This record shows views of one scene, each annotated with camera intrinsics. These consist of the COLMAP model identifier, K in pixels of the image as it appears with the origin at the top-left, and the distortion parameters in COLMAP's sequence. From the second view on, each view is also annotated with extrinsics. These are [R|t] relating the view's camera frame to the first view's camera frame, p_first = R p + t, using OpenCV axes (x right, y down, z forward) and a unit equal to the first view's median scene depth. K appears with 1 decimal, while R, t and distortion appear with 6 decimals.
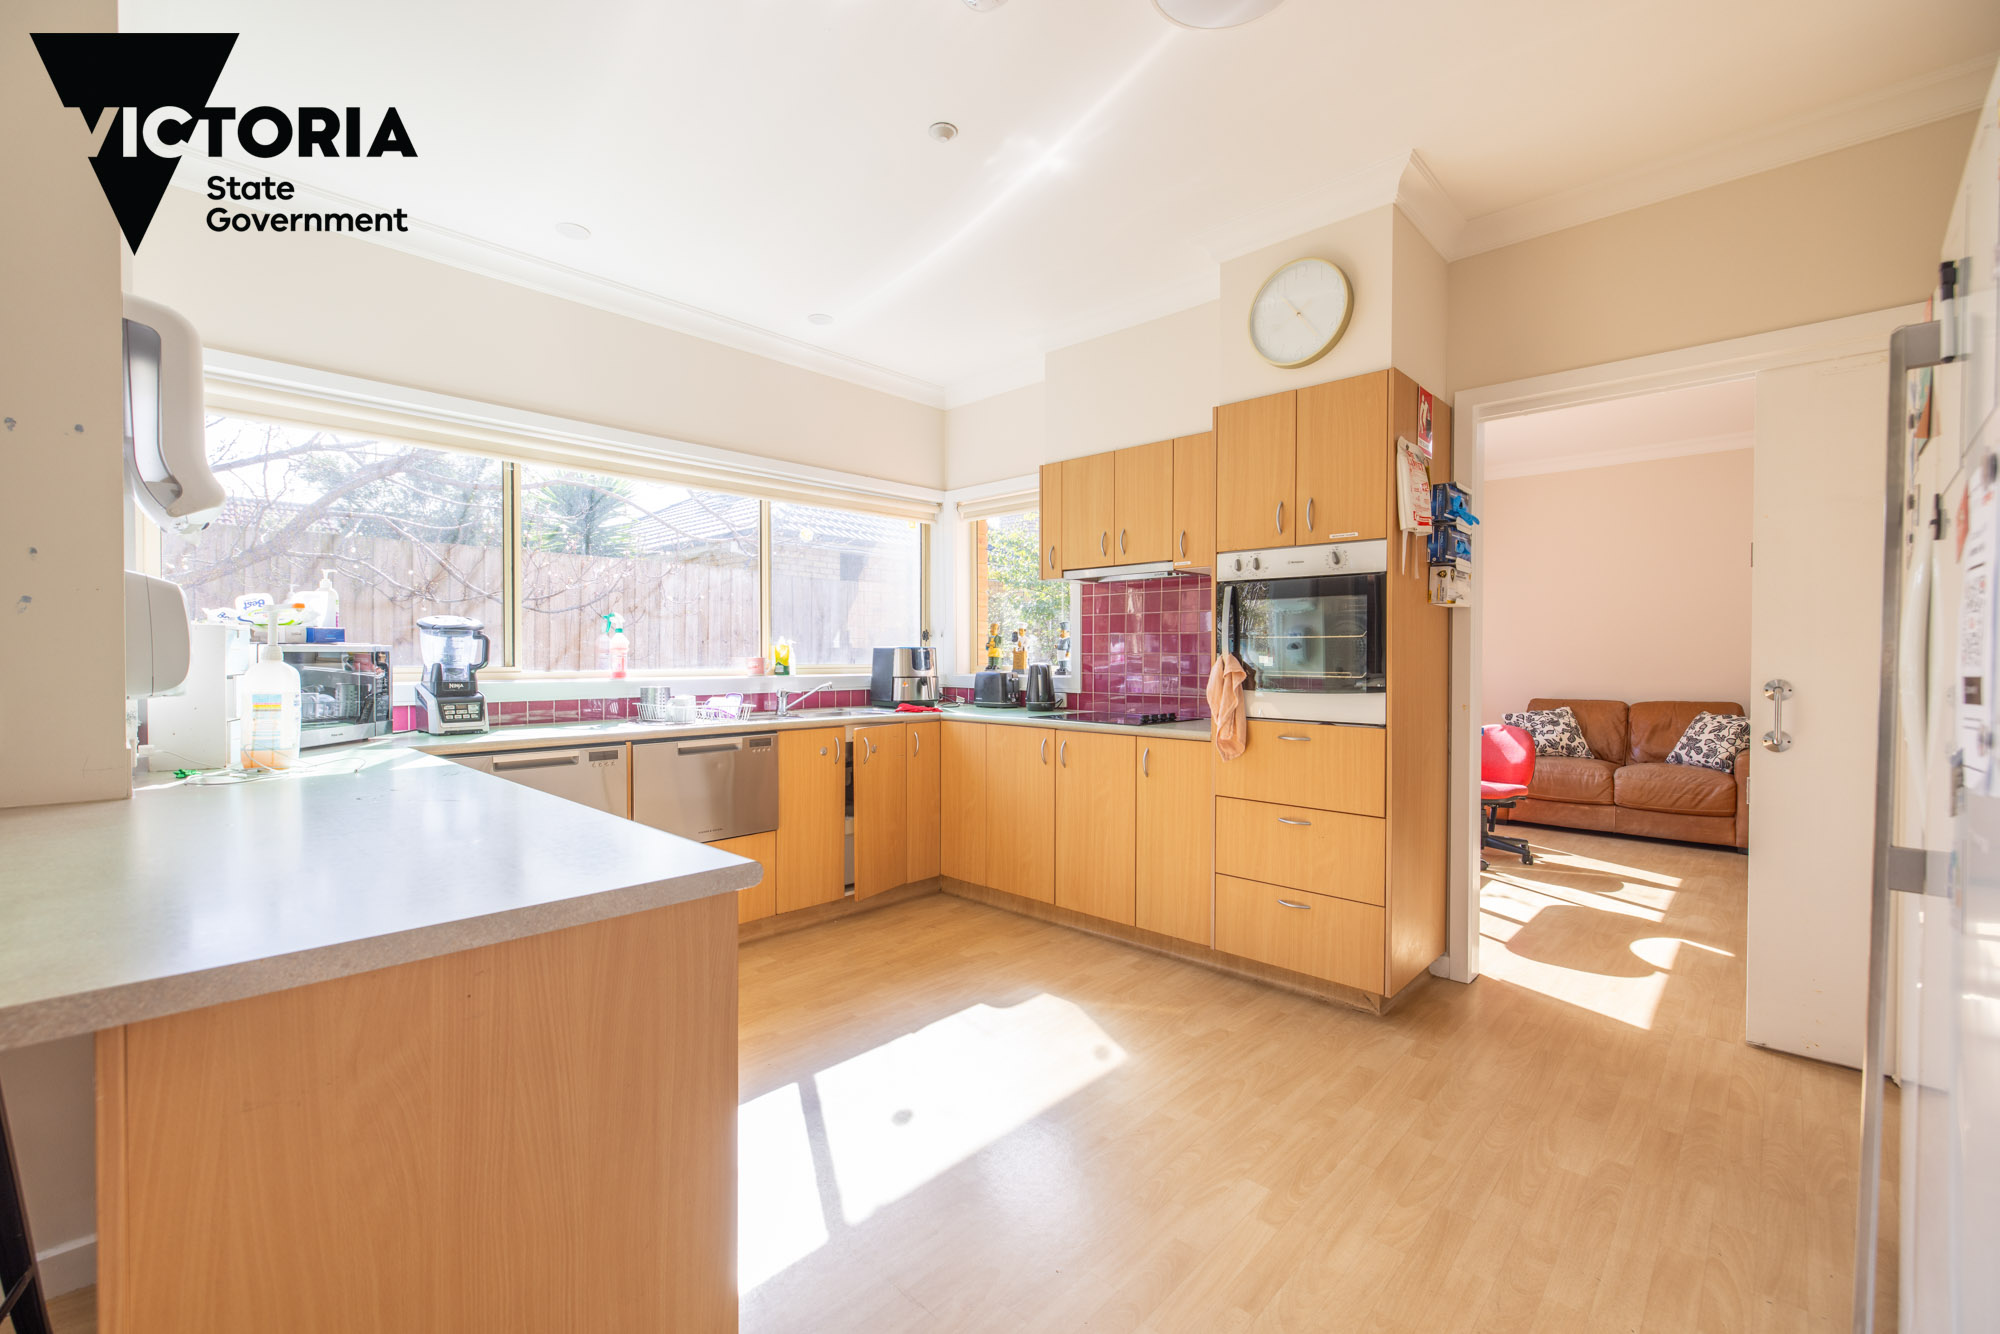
lens RADIAL K [[836.9, 0, 989.8], [0, 836.9, 661.5], [0, 0, 1]] dist [0.002860, 0.000316]
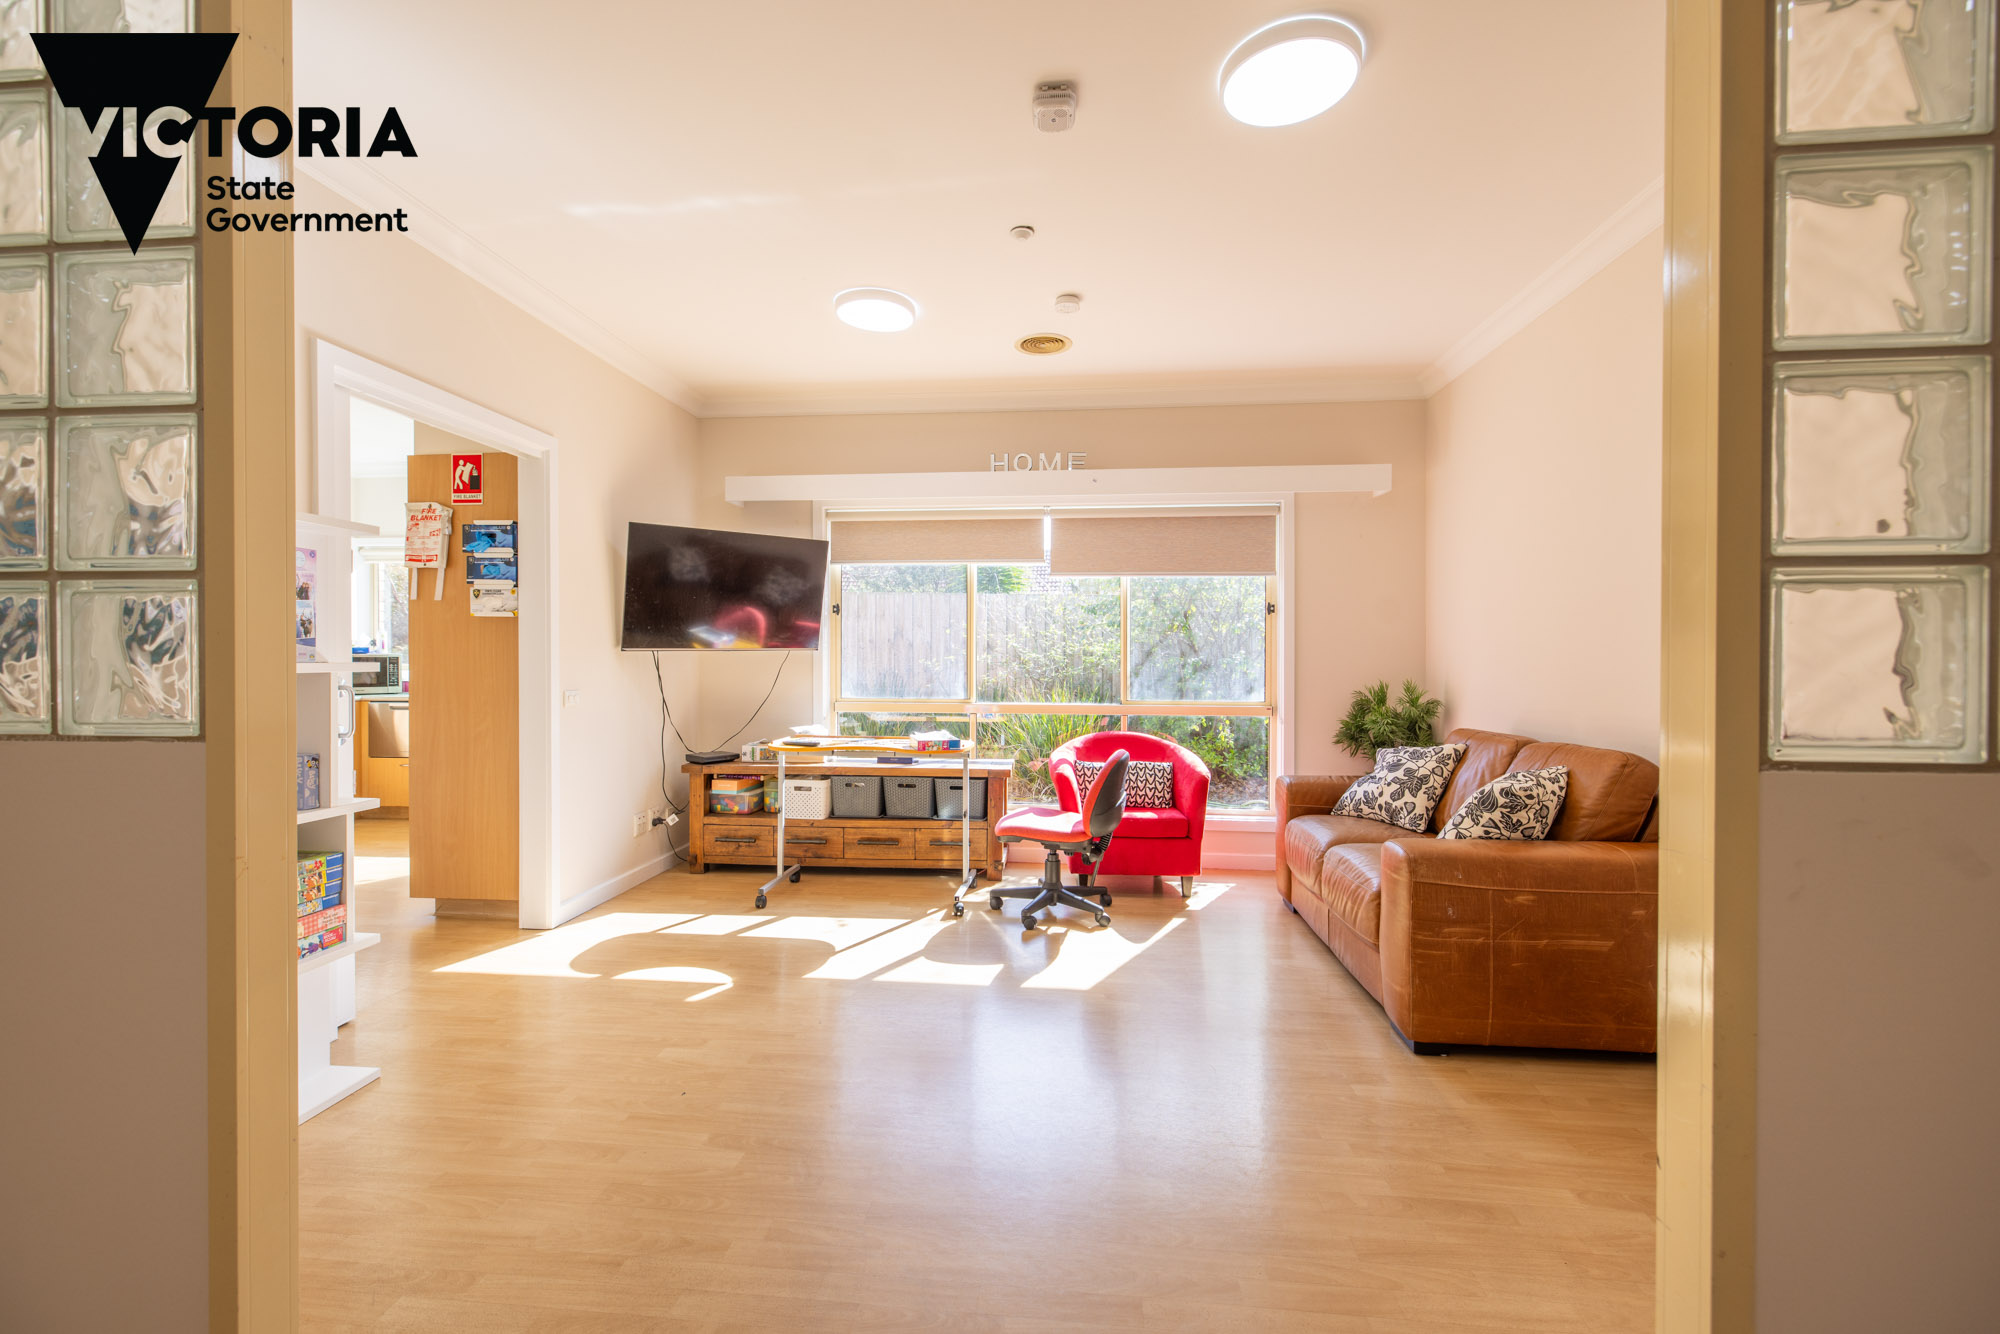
lens RADIAL K [[836.9, 0, 995.5], [0, 836.9, 664.3], [0, 0, 1]] dist [0.002860, 0.000316]
pose [[0.619927, 0.002746, -0.784654, 1.053734], [-0.014138, 0.999871, -0.007671, 0.008837], [0.784532, 0.015849, 0.619886, 0.435937]]
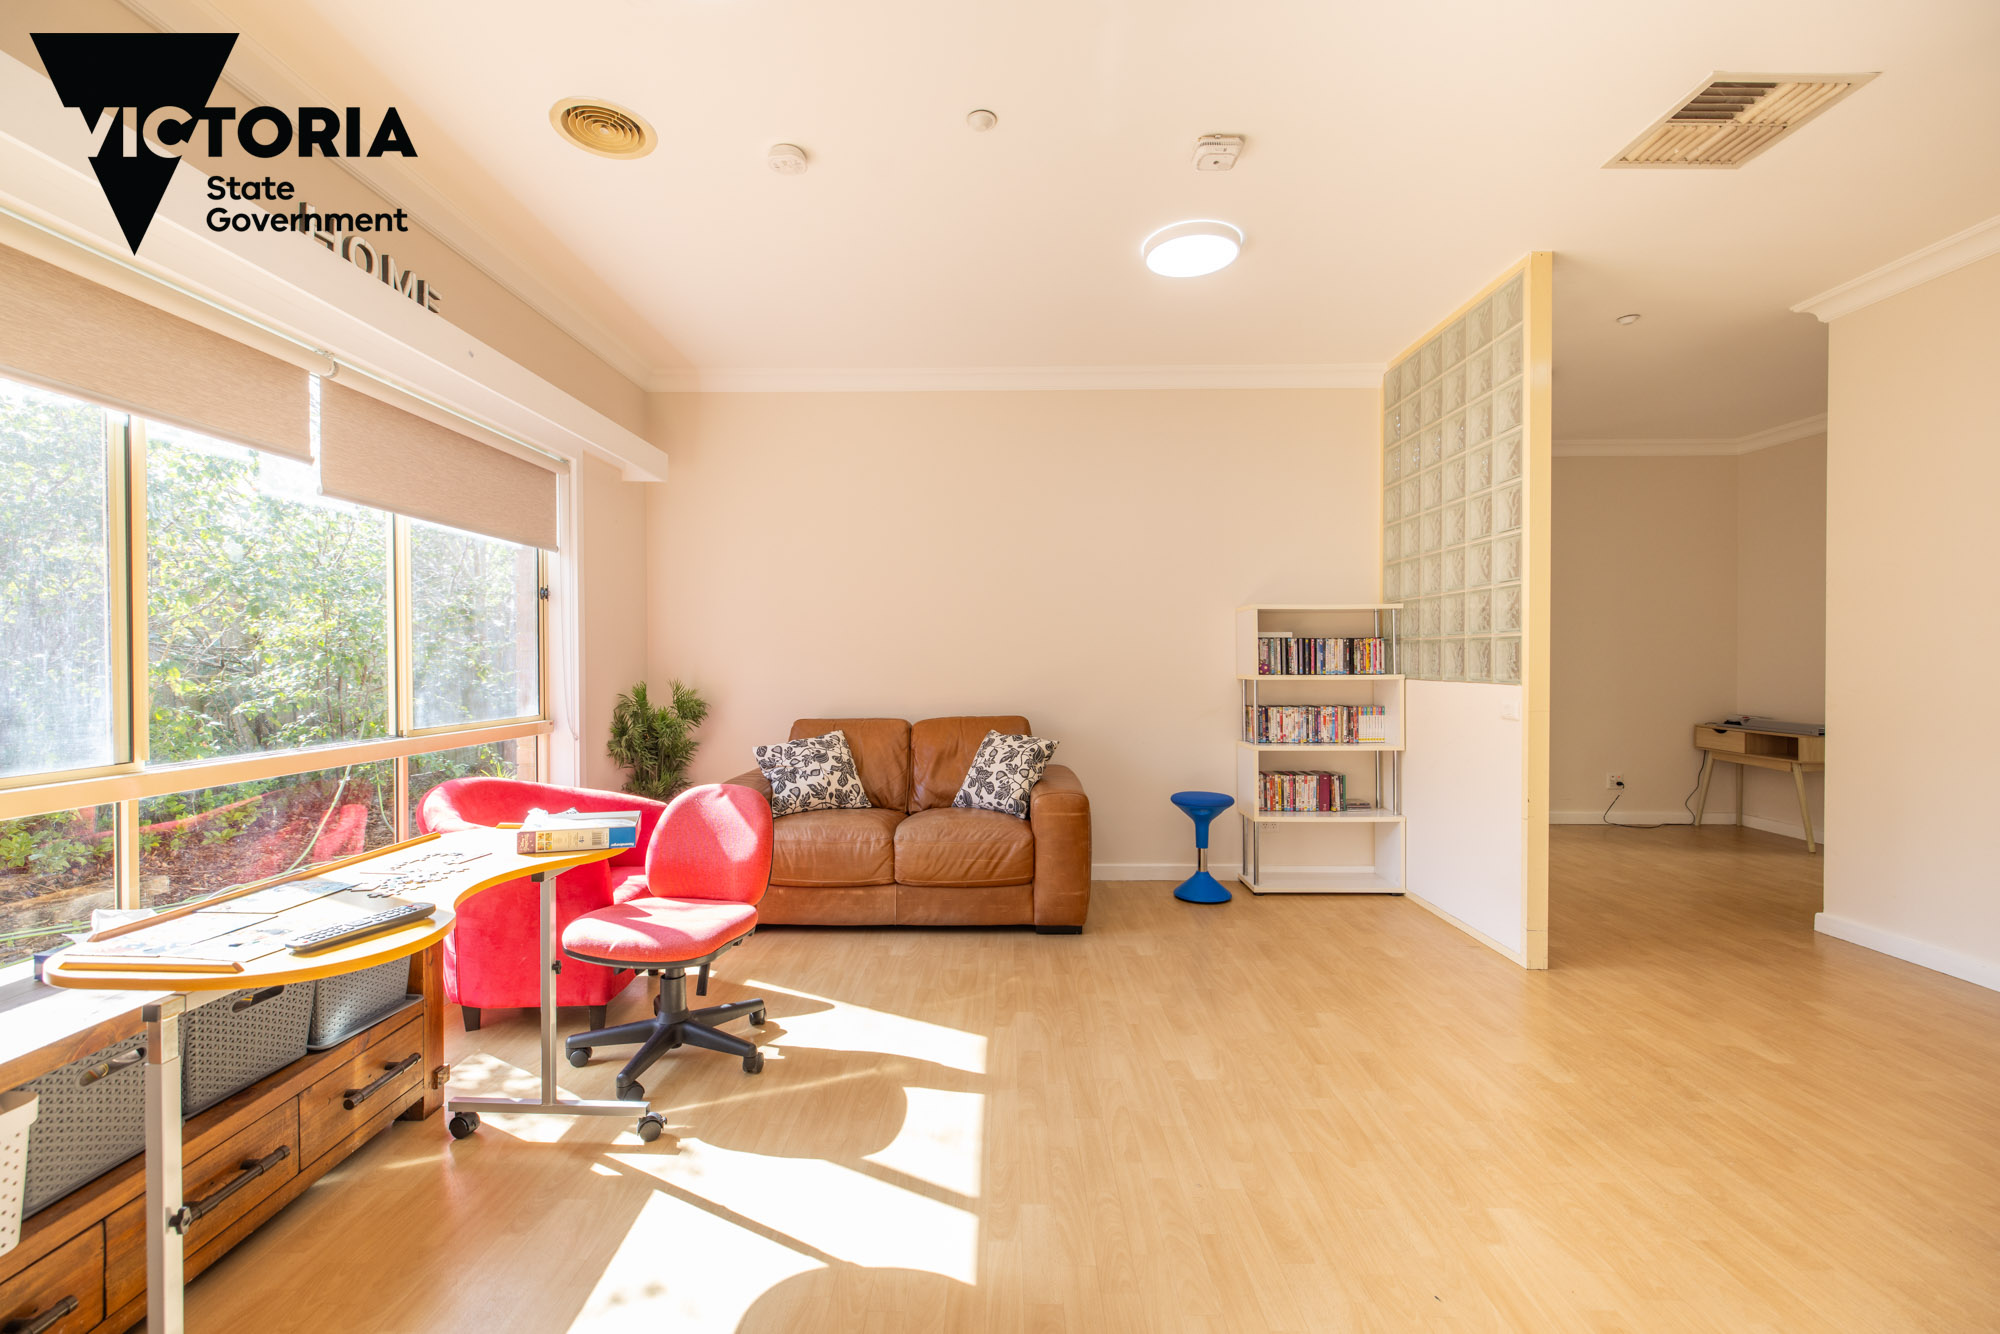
lens RADIAL K [[836.9, 0, 997.3], [0, 836.9, 675.6], [0, 0, 1]] dist [0.002860, 0.000316]
pose [[0.726833, -0.017303, 0.686596, 0.352902], [0.007680, 0.999825, 0.017066, -0.001410], [-0.686771, -0.007131, 0.726839, 0.465978]]
